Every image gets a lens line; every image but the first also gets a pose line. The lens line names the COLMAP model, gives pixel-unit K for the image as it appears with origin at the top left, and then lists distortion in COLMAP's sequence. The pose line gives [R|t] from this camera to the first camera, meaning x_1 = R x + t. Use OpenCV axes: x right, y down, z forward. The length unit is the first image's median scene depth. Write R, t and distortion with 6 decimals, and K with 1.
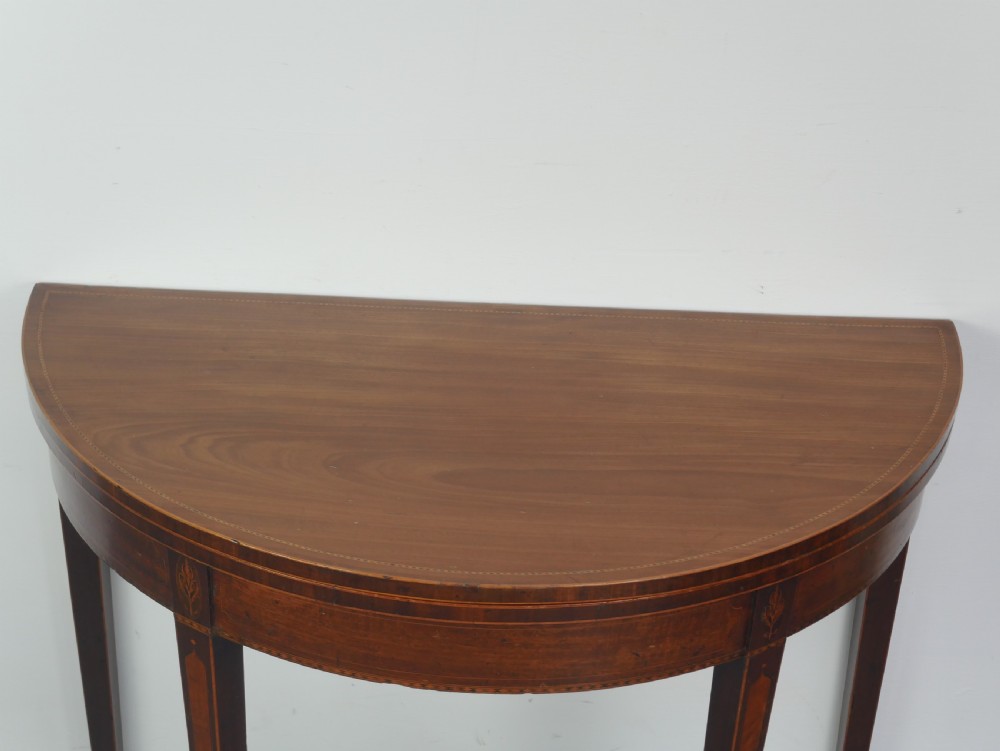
lens RADIAL K [[1734.9, 0, 517.9], [0, 1734.9, 346.1], [0, 0, 1]] dist [0.050146, 0.000000]
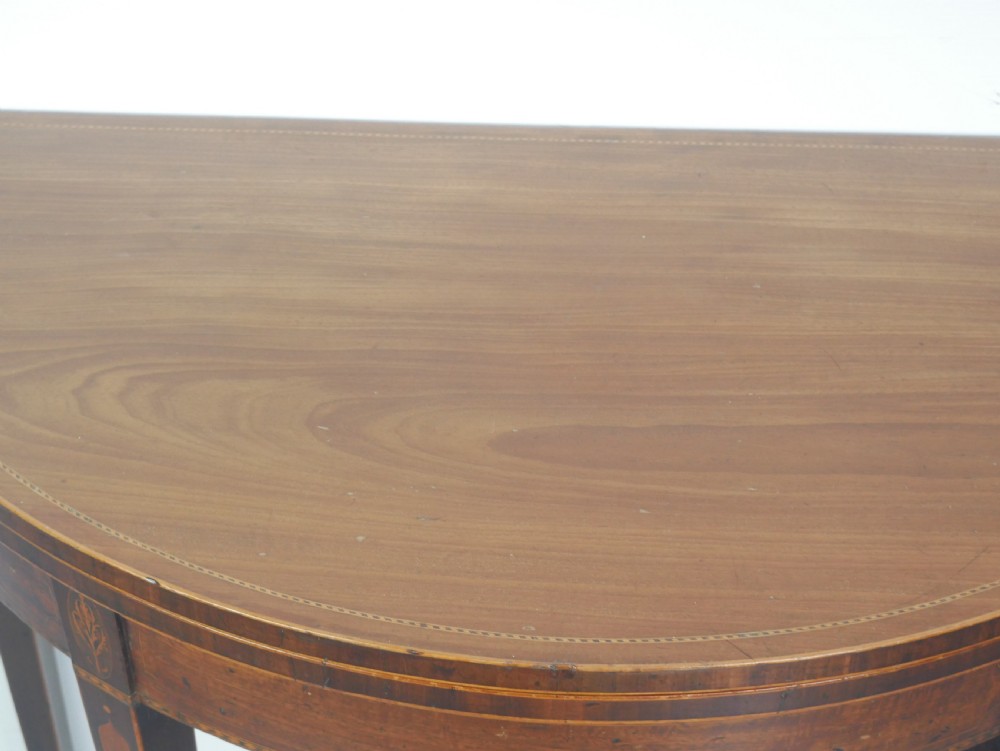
lens RADIAL K [[1734.9, 0, 516.5], [0, 1734.9, 382.8], [0, 0, 1]] dist [0.050146, 0.000000]
pose [[0.999545, -0.011457, -0.027890, -0.022947], [0.015838, 0.986608, 0.162337, -0.043161], [0.025657, -0.162705, 0.986341, 0.419252]]
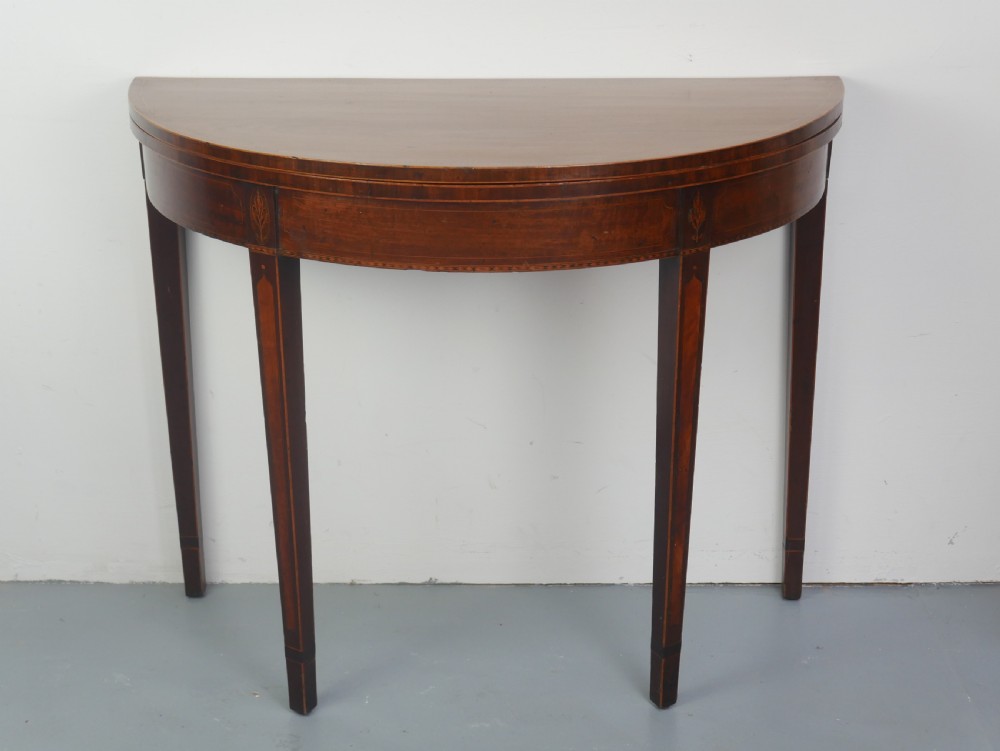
lens RADIAL K [[1734.9, 0, 524.2], [0, 1734.9, 343.9], [0, 0, 1]] dist [0.050146, 0.000000]
pose [[0.999081, -0.041667, -0.010069, 0.023408], [0.039243, 0.983565, -0.176241, 0.476915], [0.017247, 0.175684, 0.984296, -0.293900]]
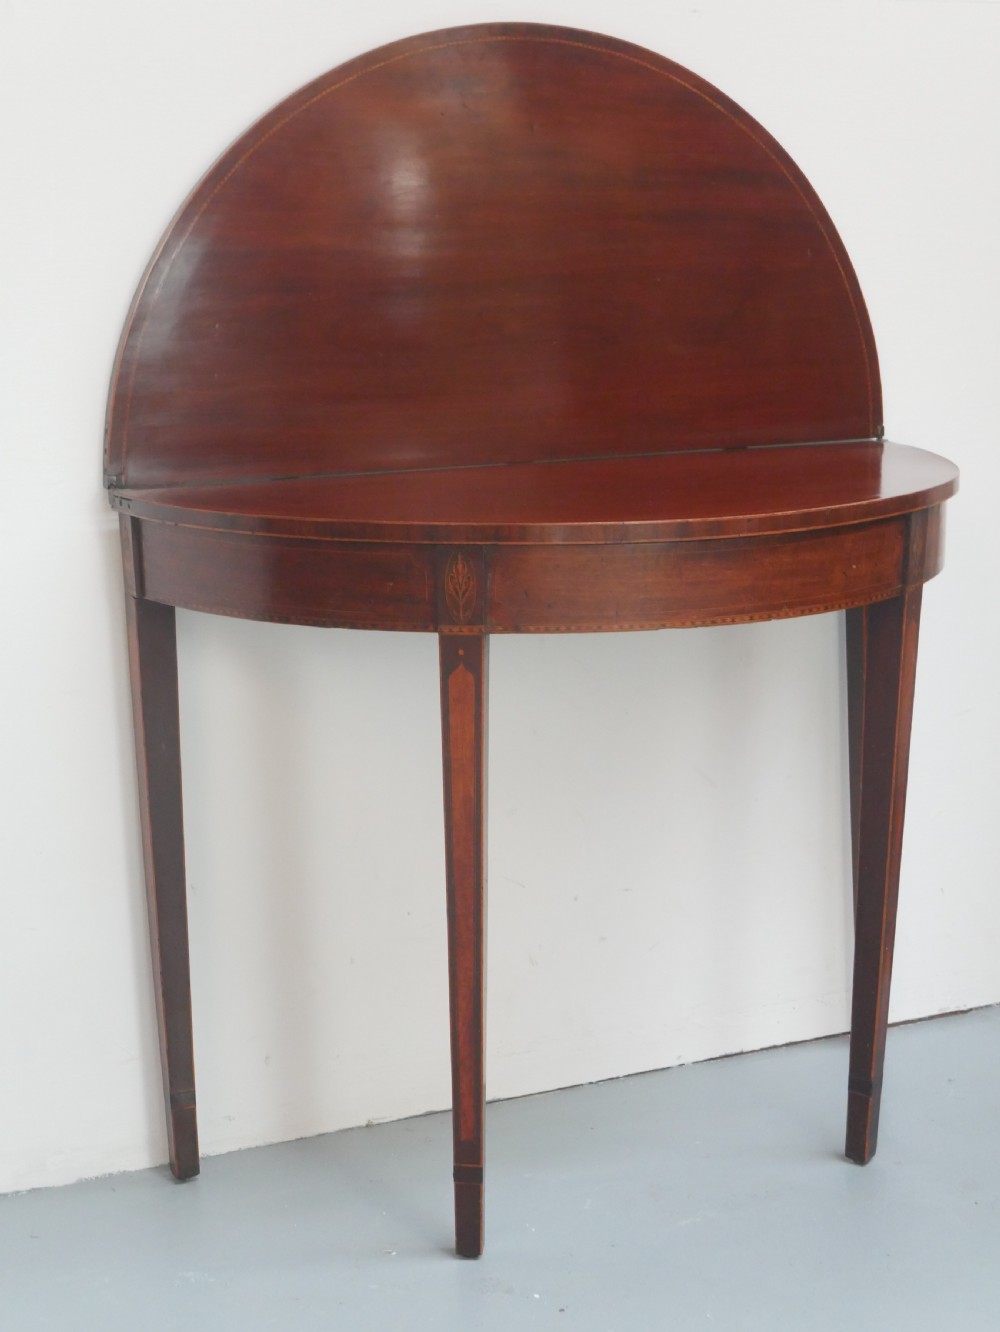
lens RADIAL K [[2310.9, 0, 503.2], [0, 2310.9, 655.8], [0, 0, 1]] dist [0.050146, 0.000000]
pose [[0.894999, -0.134340, 0.425358, -0.769003], [0.262250, 0.929834, -0.258134, 0.546999], [-0.360834, 0.342580, 0.867432, -0.219305]]
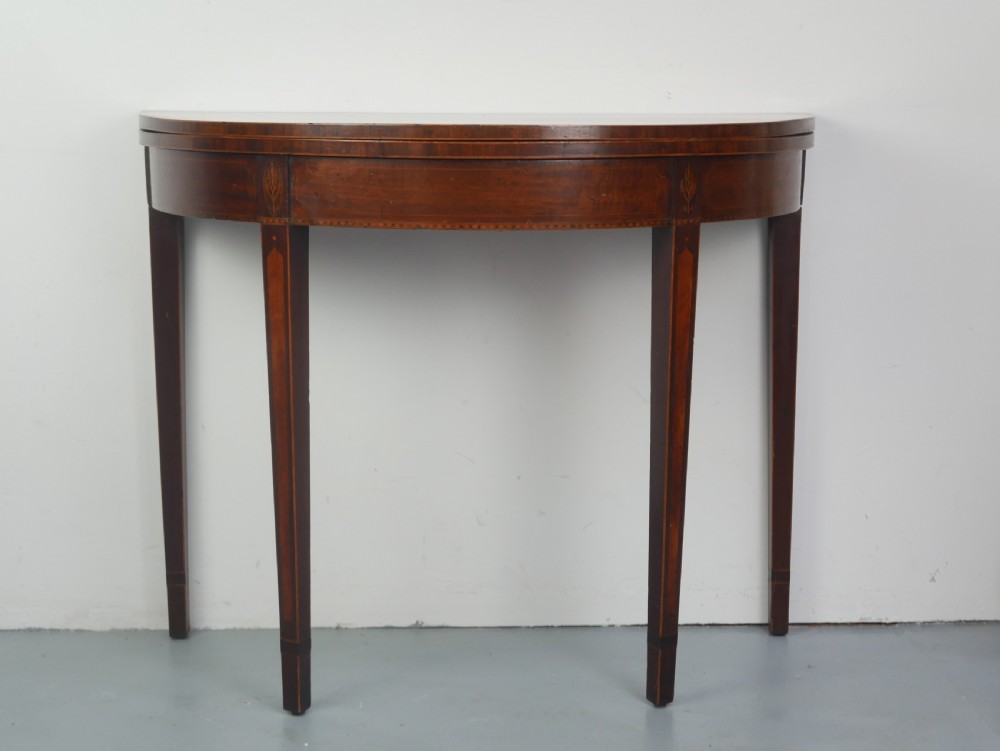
lens RADIAL K [[1734.9, 0, 522.6], [0, 1734.9, 325.4], [0, 0, 1]] dist [0.050146, 0.000000]
pose [[0.998220, -0.042478, 0.041855, -0.051248], [0.055142, 0.924726, -0.376619, 0.777520], [-0.022706, 0.378257, 0.925422, -0.259075]]
